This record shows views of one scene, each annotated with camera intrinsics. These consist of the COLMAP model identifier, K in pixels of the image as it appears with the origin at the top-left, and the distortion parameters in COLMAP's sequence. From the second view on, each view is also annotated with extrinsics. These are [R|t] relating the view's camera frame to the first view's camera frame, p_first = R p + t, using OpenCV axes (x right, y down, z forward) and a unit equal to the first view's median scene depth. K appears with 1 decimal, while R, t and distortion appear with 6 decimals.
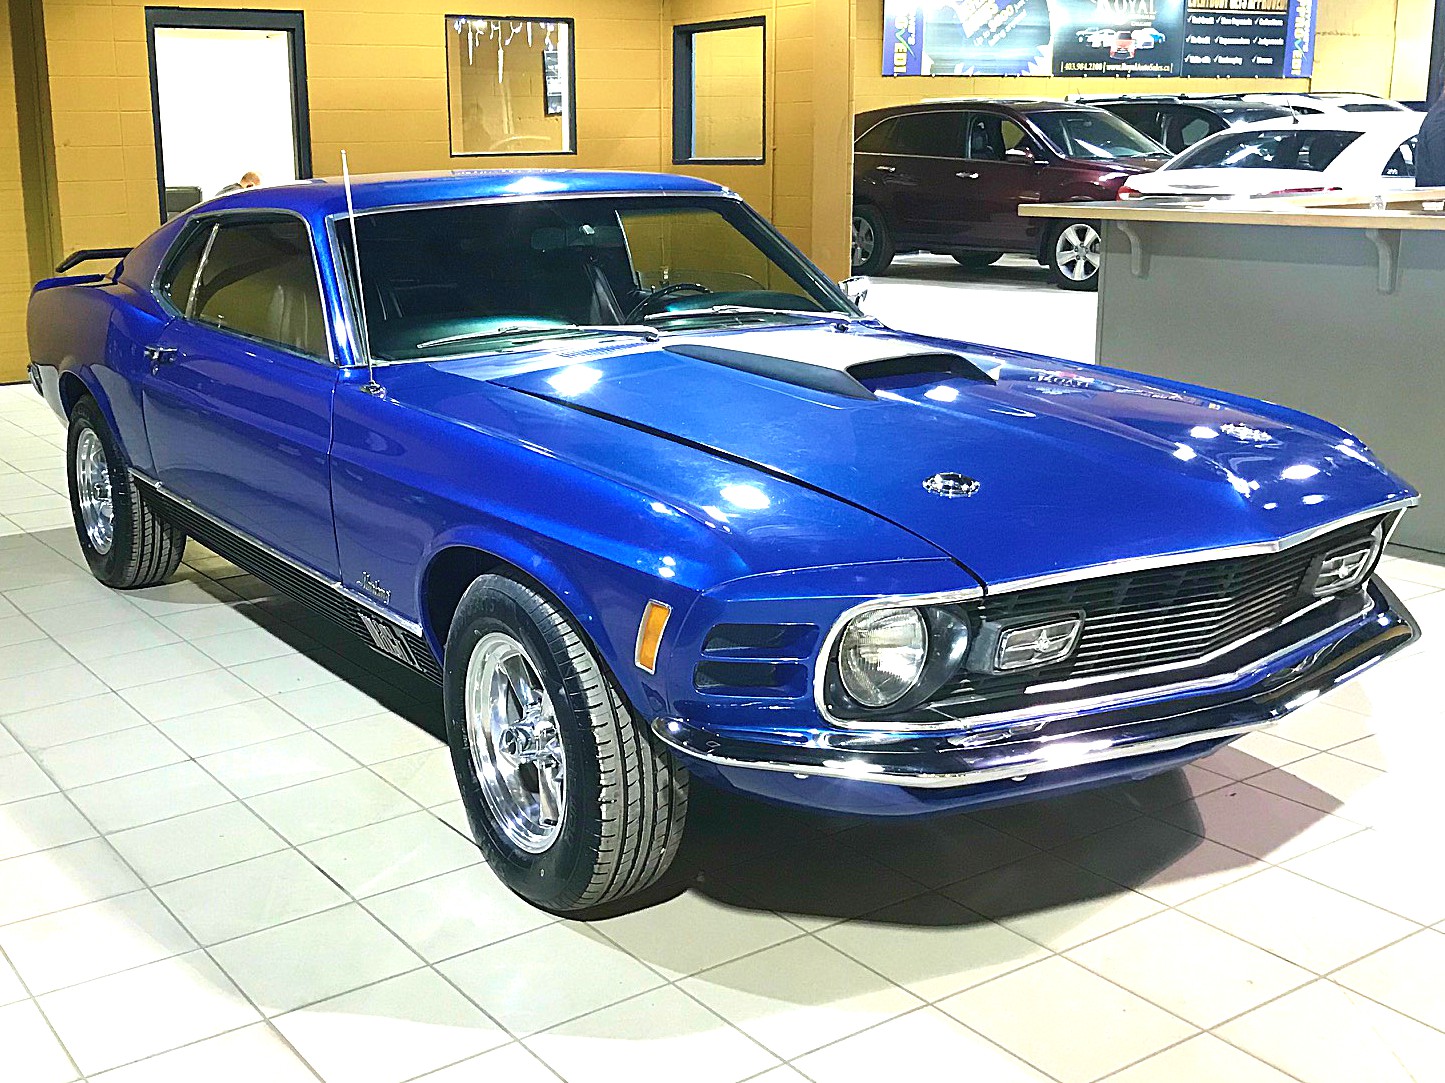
lens RADIAL K [[1617.0, 0, 722.5], [0, 1617.0, 541.5], [0, 0, 1]] dist [0.002404, -0.014143]
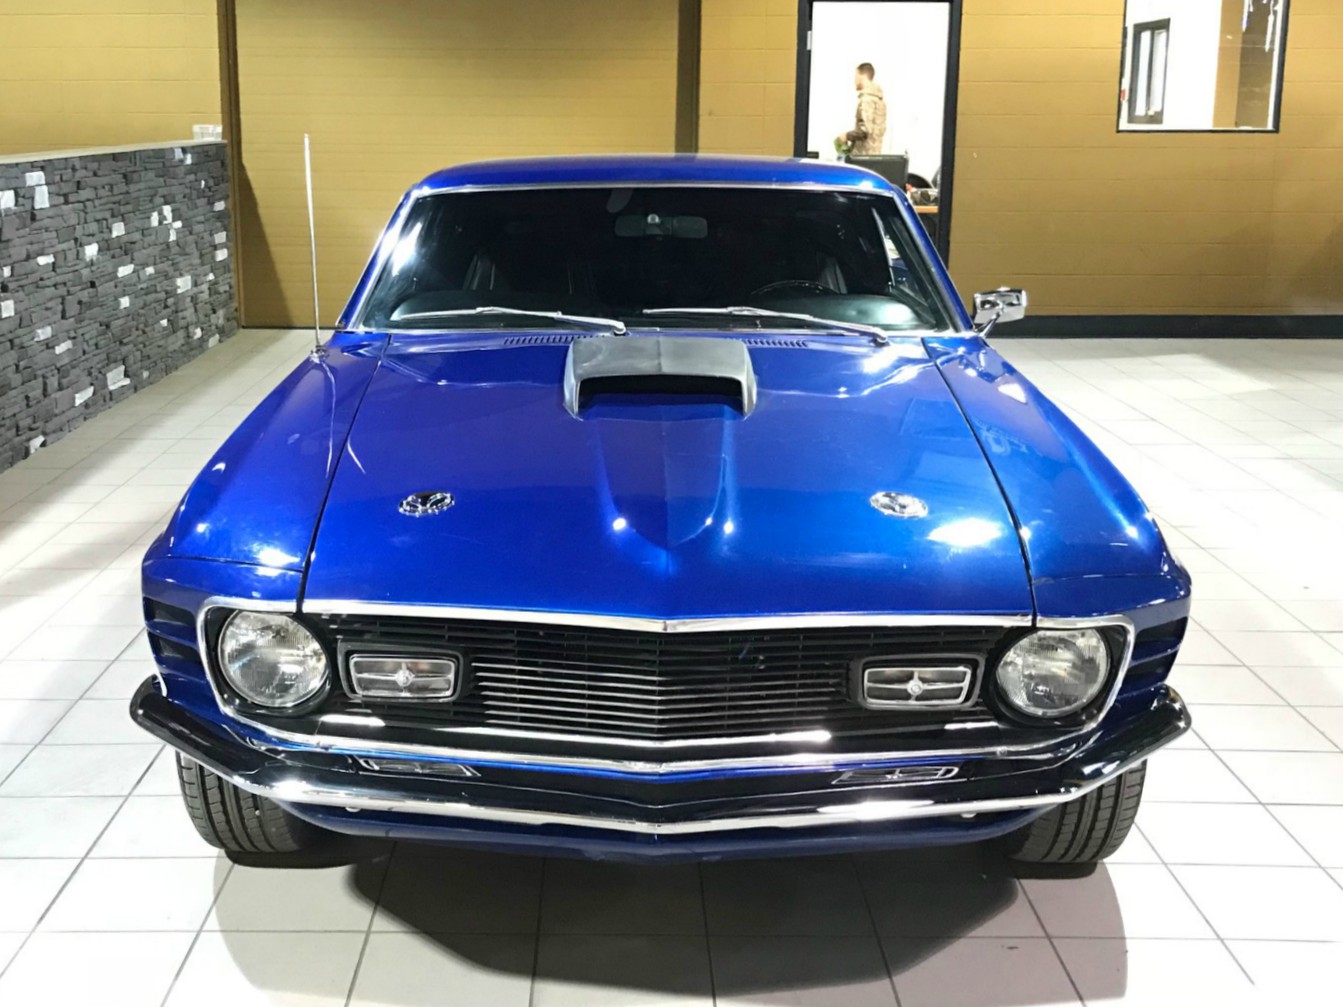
lens RADIAL K [[1693.9, 0, 671.5], [0, 1693.9, 503.5], [0, 0, 1]] dist [0.027674, 0.013631]
pose [[0.823623, 0.149969, -0.546950, 0.789386], [-0.156338, 0.987075, 0.035227, -0.090131], [0.545164, 0.056495, 0.836424, 0.223203]]
